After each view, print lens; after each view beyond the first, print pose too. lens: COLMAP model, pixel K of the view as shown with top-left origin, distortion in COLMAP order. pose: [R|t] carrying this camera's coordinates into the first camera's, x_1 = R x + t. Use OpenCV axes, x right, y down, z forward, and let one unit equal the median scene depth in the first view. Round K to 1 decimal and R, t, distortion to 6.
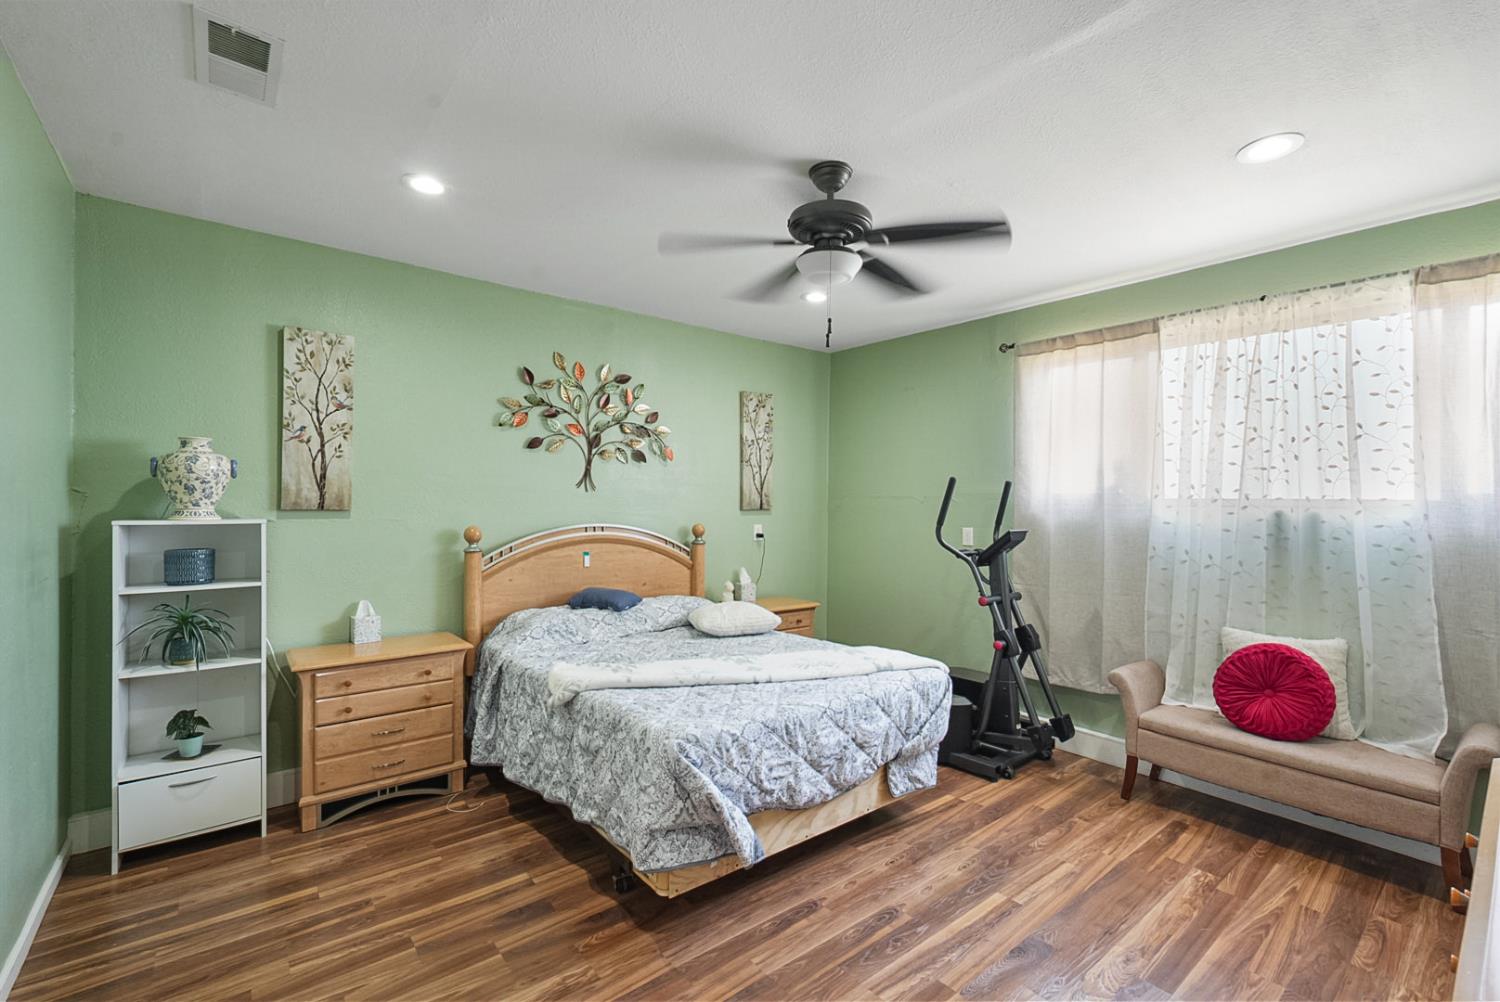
lens RADIAL K [[666.8, 0, 750.0], [0, 666.8, 501.0], [0, 0, 1]] dist [-0.015364, 0.009551]
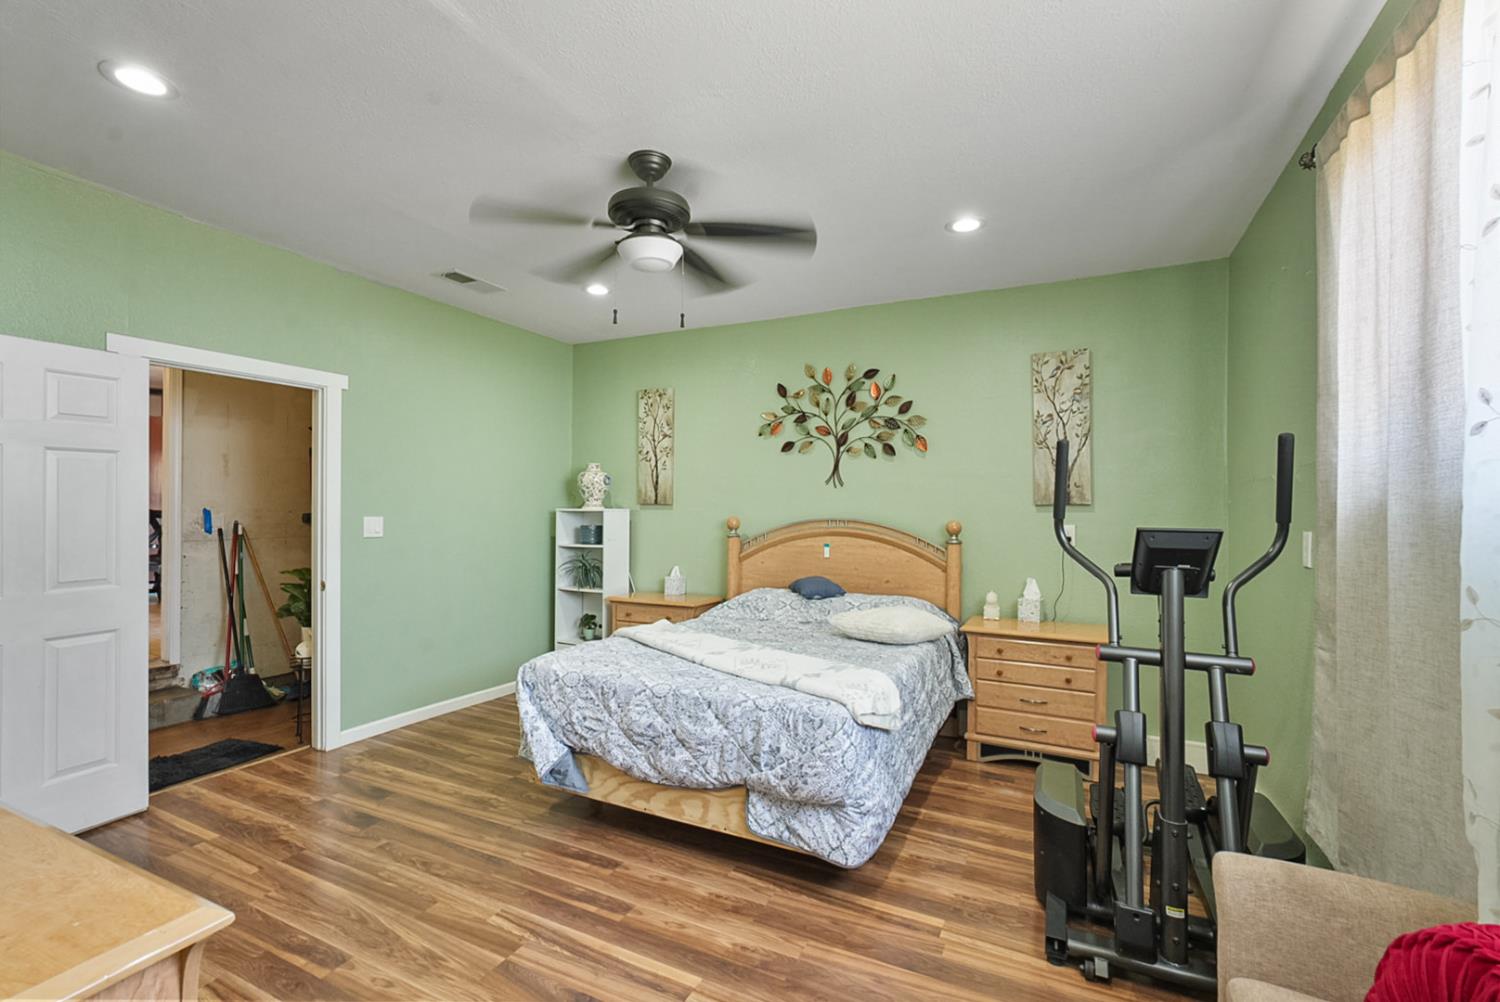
lens RADIAL K [[666.8, 0, 750.0], [0, 666.8, 501.0], [0, 0, 1]] dist [-0.015364, 0.009551]
pose [[0.405773, -0.018511, -0.913787, 0.863538], [-0.001060, 0.999785, -0.020723, 0.038227], [0.913973, 0.009378, 0.405666, 0.569256]]
